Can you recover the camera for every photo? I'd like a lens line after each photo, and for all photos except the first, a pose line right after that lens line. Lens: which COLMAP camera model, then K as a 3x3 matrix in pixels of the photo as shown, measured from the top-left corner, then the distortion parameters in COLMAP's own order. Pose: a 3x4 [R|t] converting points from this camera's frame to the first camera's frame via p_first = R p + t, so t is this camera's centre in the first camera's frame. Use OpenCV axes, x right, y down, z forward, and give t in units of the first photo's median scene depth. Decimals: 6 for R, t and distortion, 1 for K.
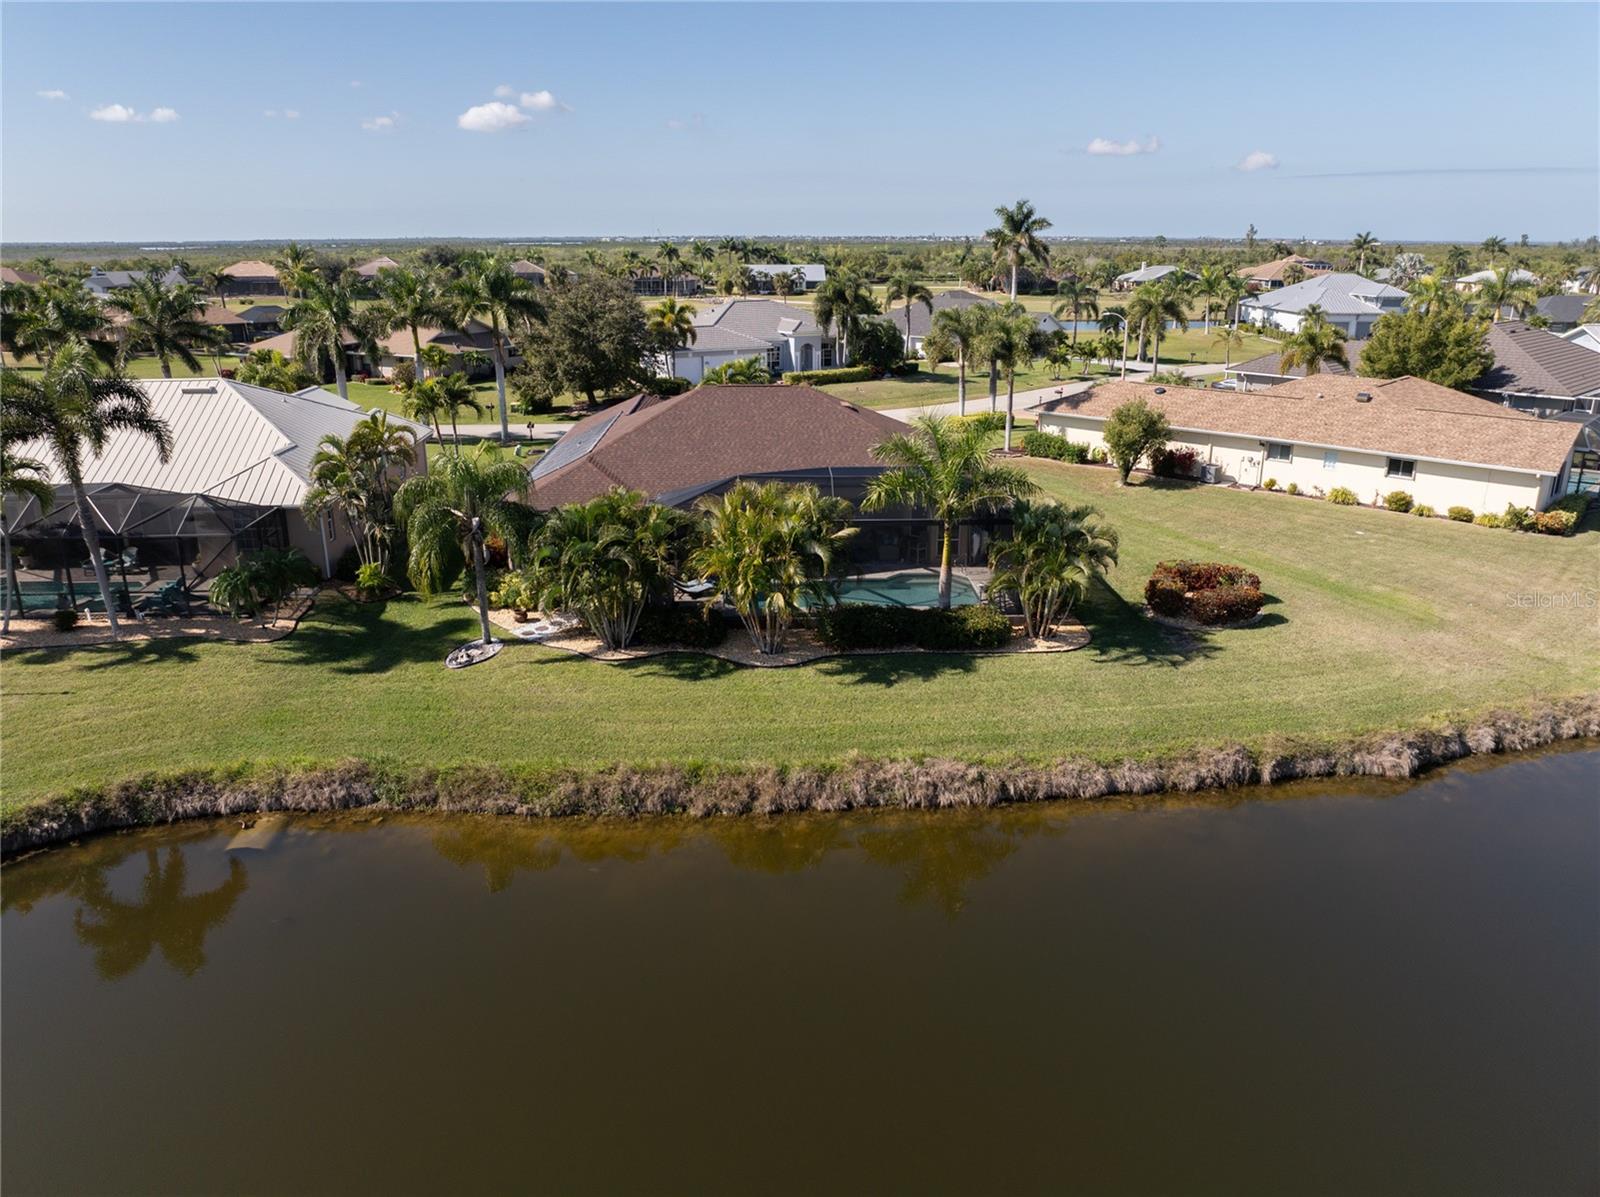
lens RADIAL K [[1123.5, 0, 800.0], [0, 1123.5, 598.5], [0, 0, 1]] dist [-0.042320, -0.002700]
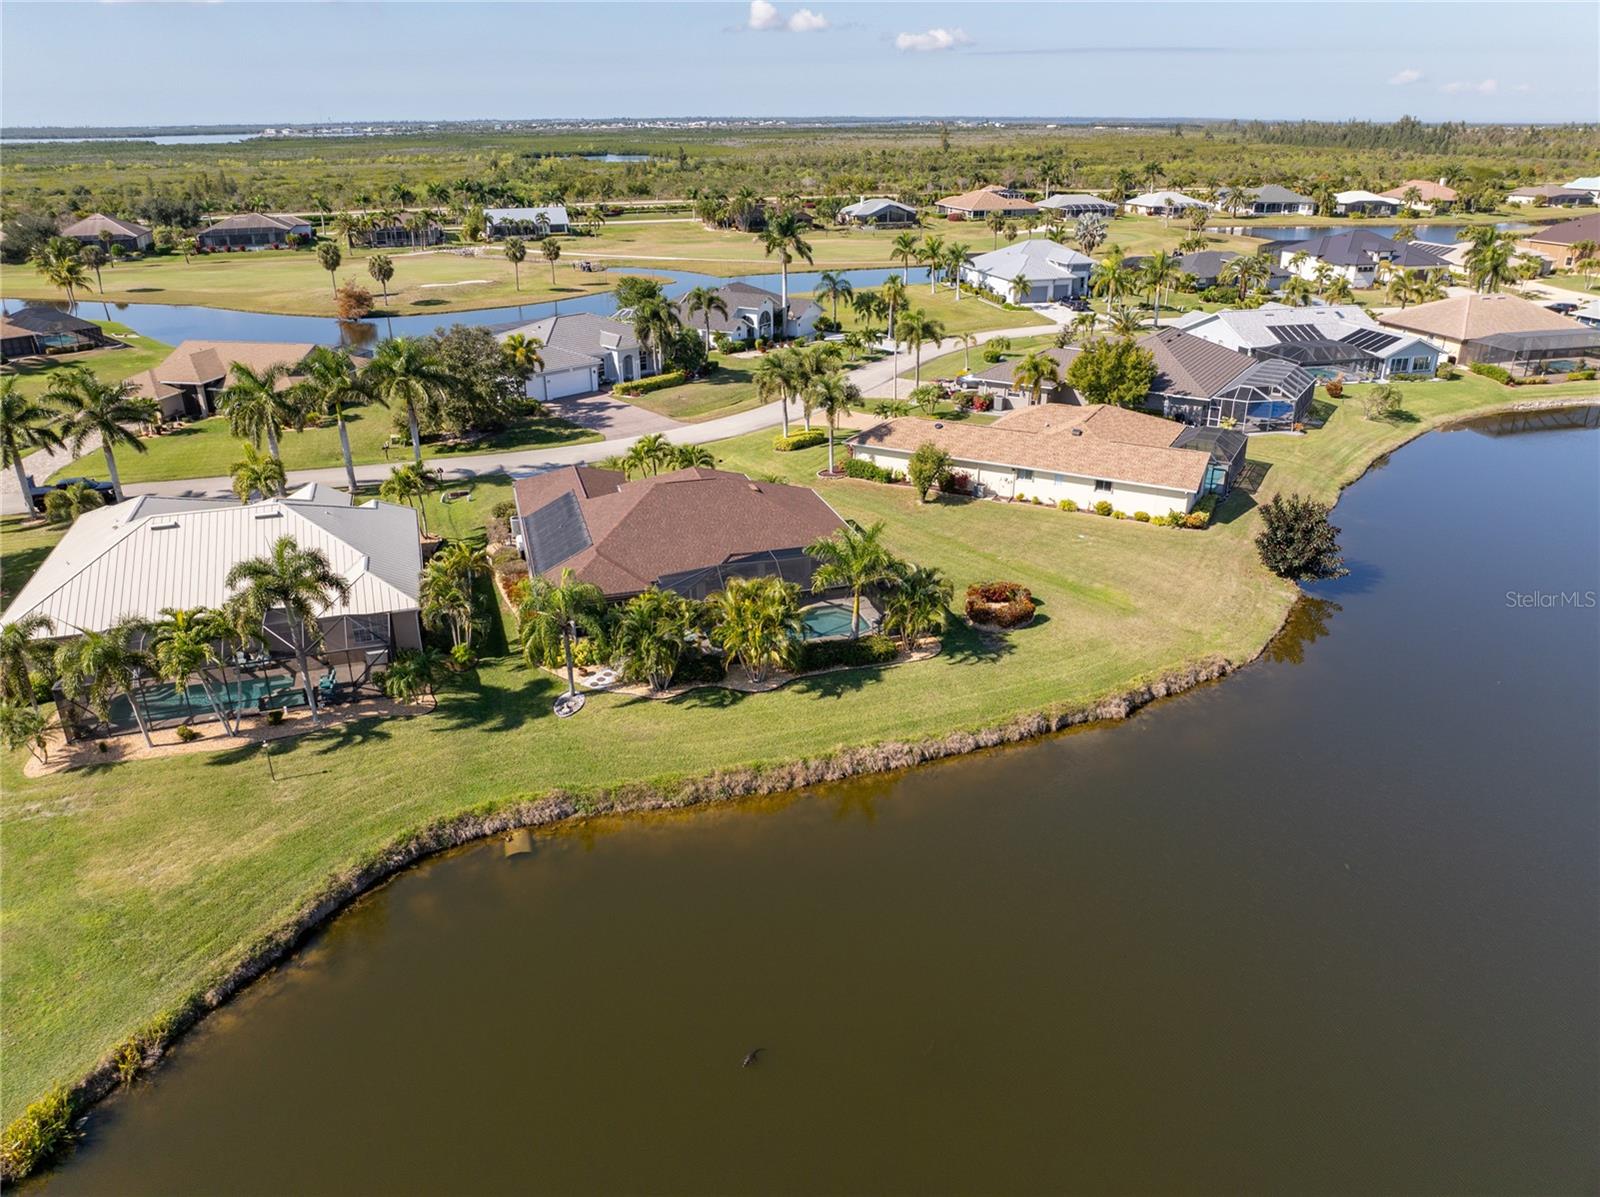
lens RADIAL K [[1125.7, 0, 800.0], [0, 1125.7, 598.5], [0, 0, 1]] dist [-0.050237, 0.014400]
pose [[0.967314, -0.103830, 0.231349, -0.325766], [0.081257, 0.991139, 0.105075, -0.231554], [-0.240209, -0.082842, 0.967180, -0.558782]]
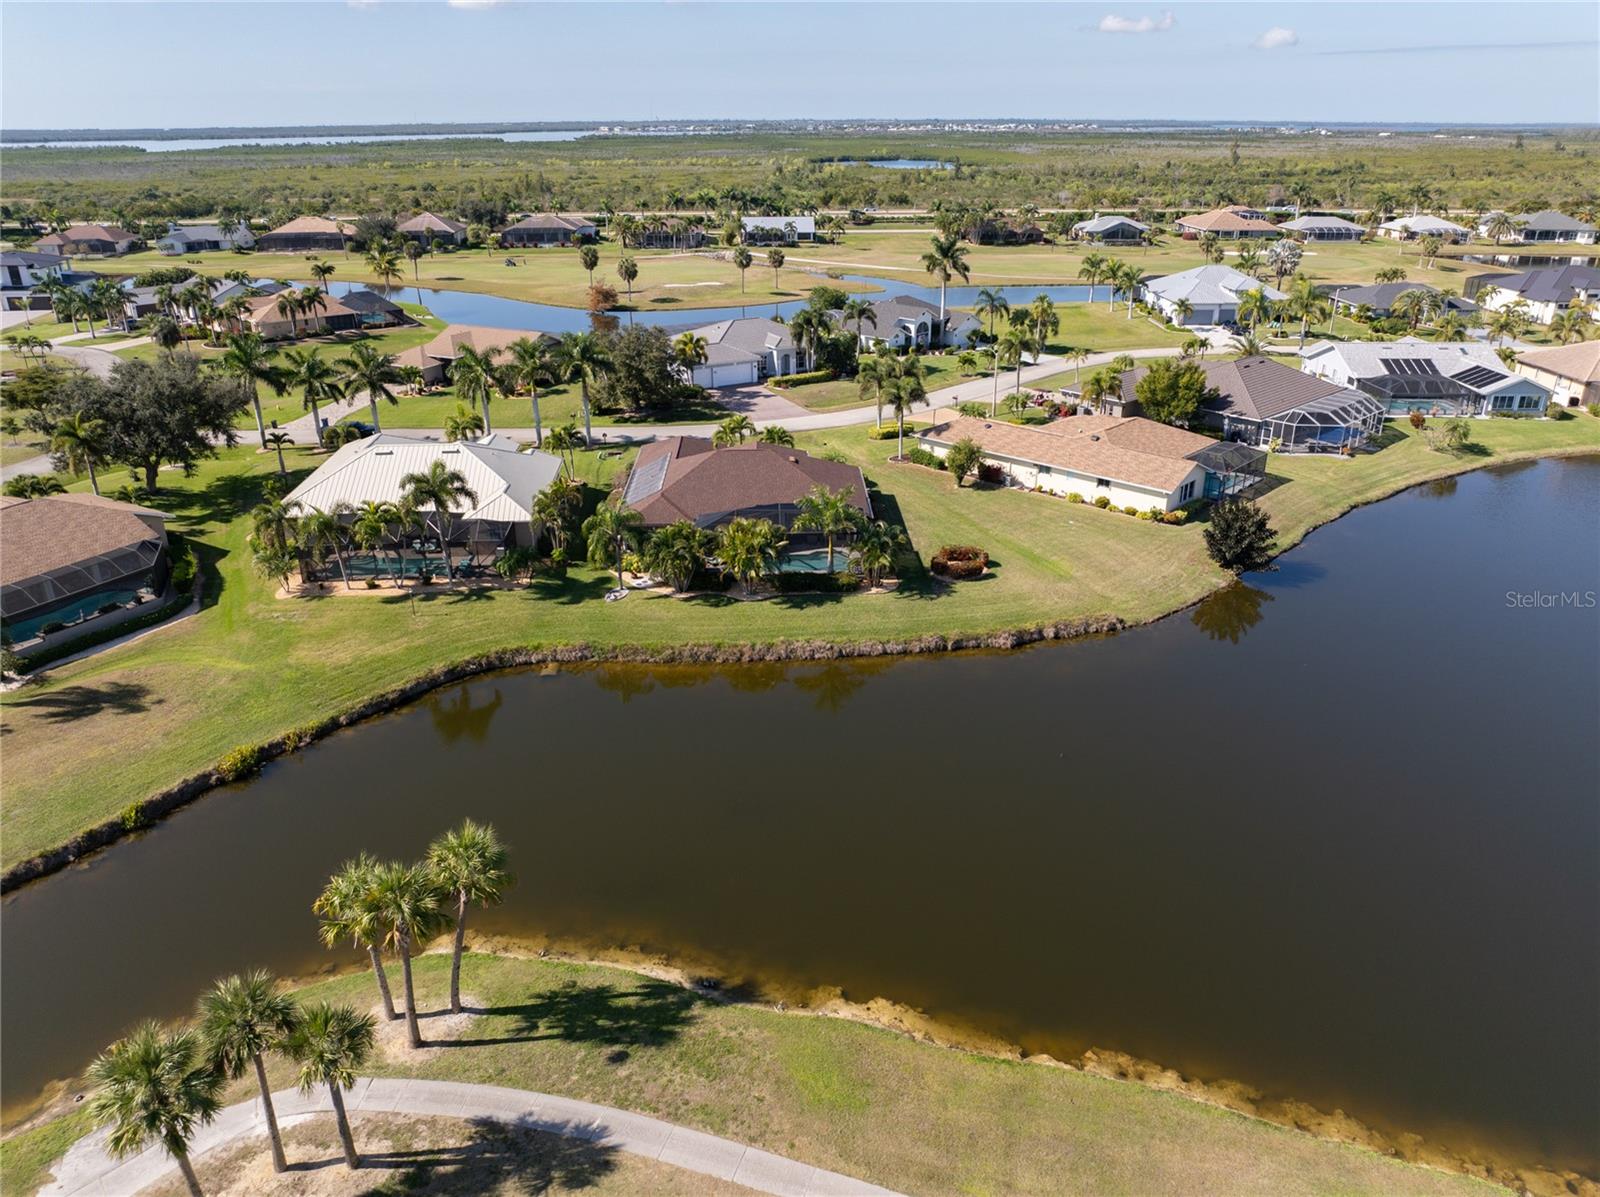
lens RADIAL K [[1125.7, 0, 800.0], [0, 1125.7, 598.5], [0, 0, 1]] dist [-0.050237, 0.014400]
pose [[0.999991, -0.002285, -0.003470, 0.078774], [0.002603, 0.995497, 0.094759, -0.152447], [0.003238, -0.094768, 0.995494, -1.207797]]
